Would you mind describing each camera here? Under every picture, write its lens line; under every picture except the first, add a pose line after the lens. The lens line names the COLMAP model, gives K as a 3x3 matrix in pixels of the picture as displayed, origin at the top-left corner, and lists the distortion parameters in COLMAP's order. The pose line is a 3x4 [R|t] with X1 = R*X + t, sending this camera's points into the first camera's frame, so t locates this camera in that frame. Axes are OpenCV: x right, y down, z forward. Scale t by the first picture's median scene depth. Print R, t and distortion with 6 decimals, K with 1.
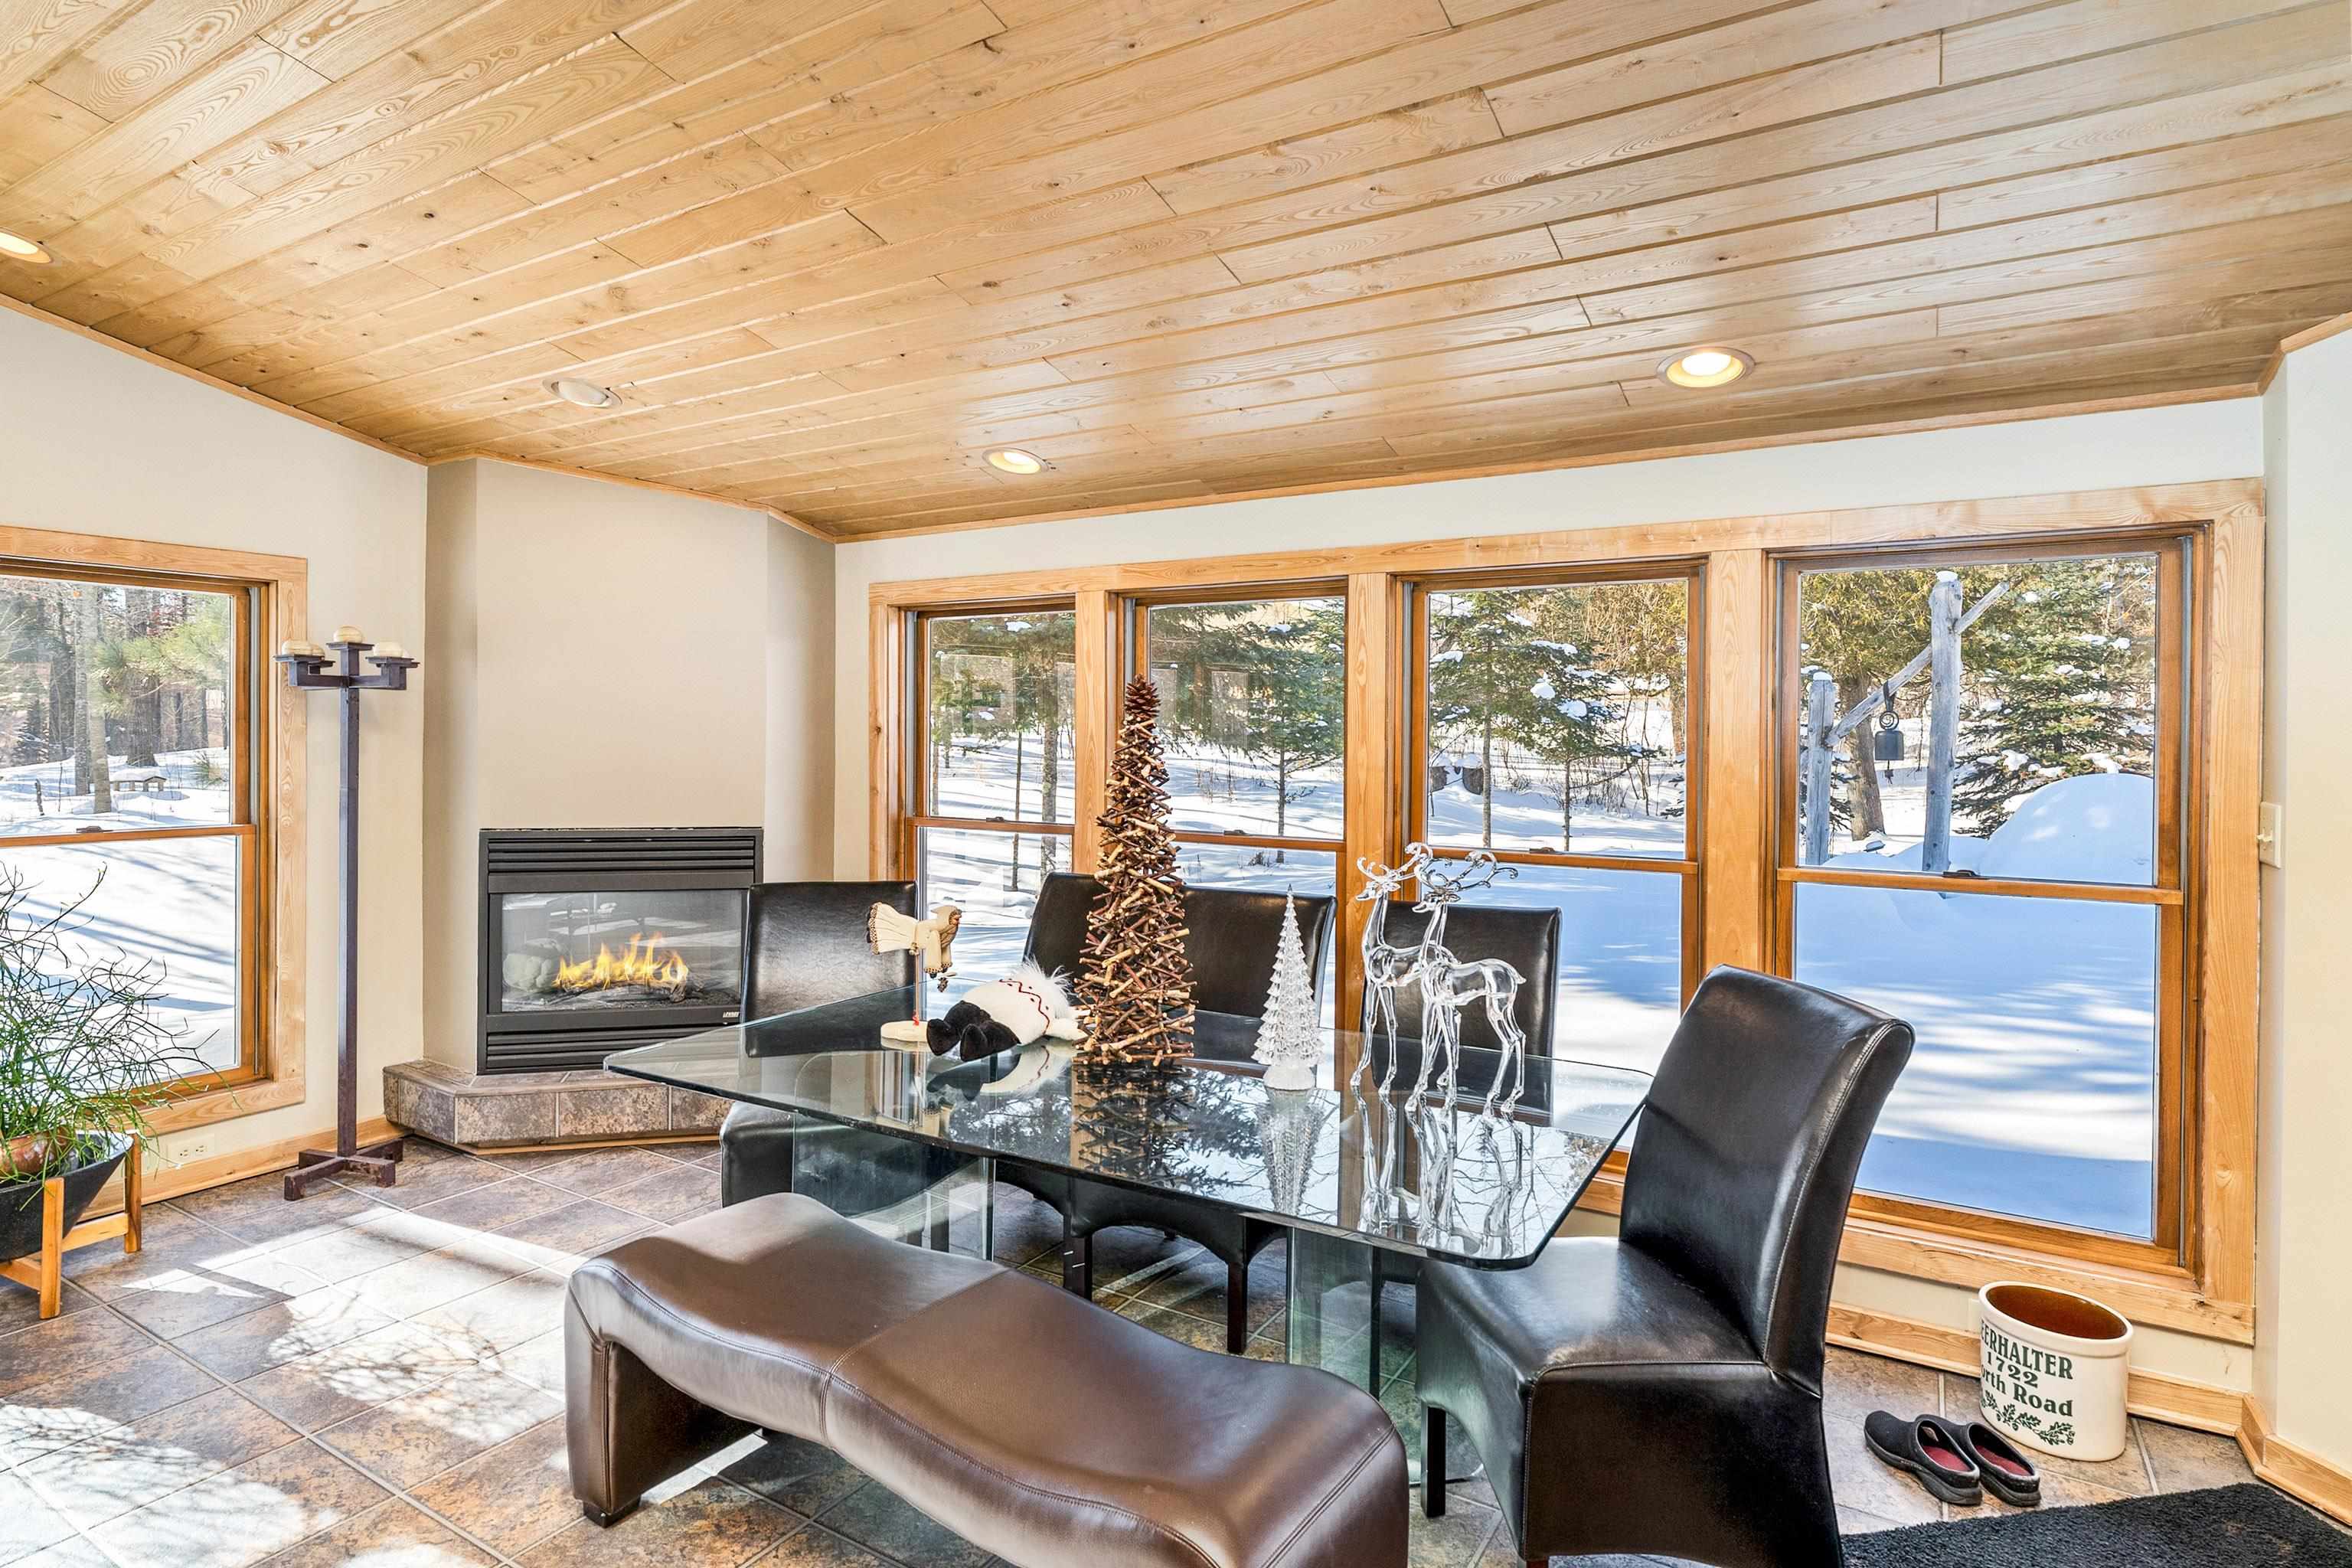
lens RADIAL K [[1227.7, 0, 1176.4], [0, 1227.7, 766.3], [0, 0, 1]] dist [-0.018310, -0.000019]
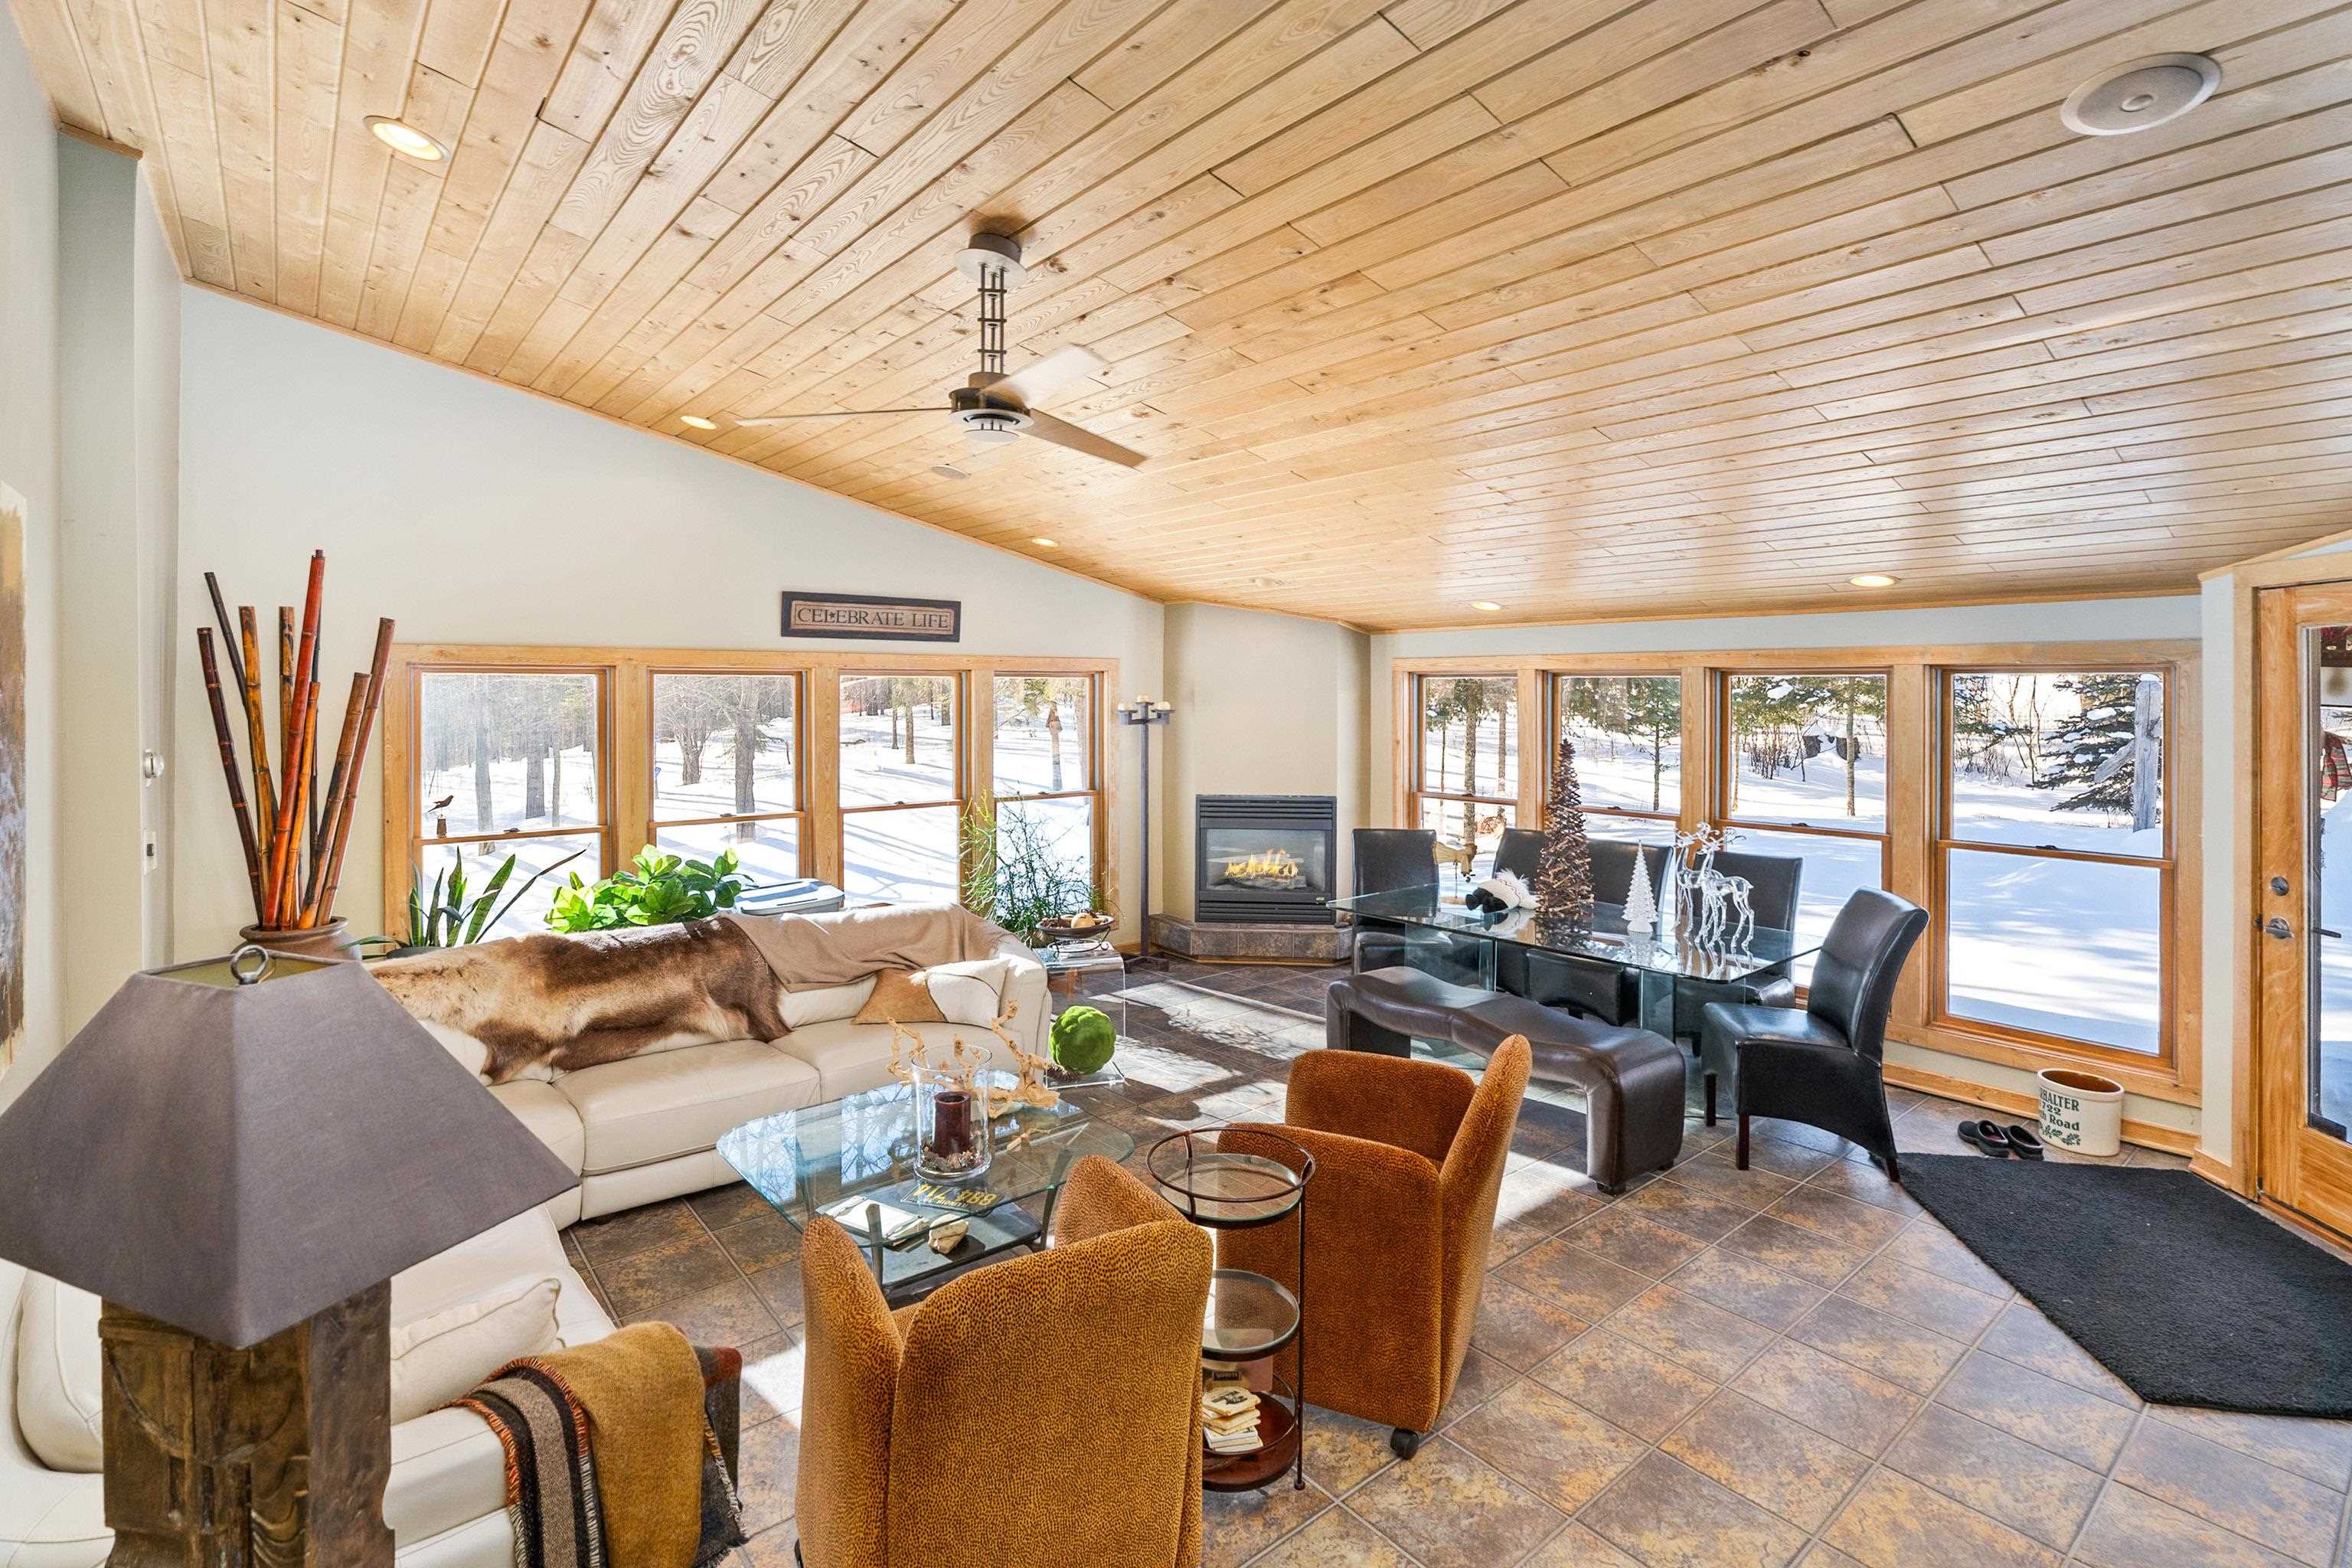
lens RADIAL K [[1092.5, 0, 1182.0], [0, 1092.5, 703.5], [0, 0, 1]] dist [-0.001685, -0.000658]
pose [[0.945246, -0.003569, -0.326339, -0.030262], [-0.001156, 0.999897, -0.014285, -0.079785], [0.326356, 0.013880, 0.945145, -0.752290]]
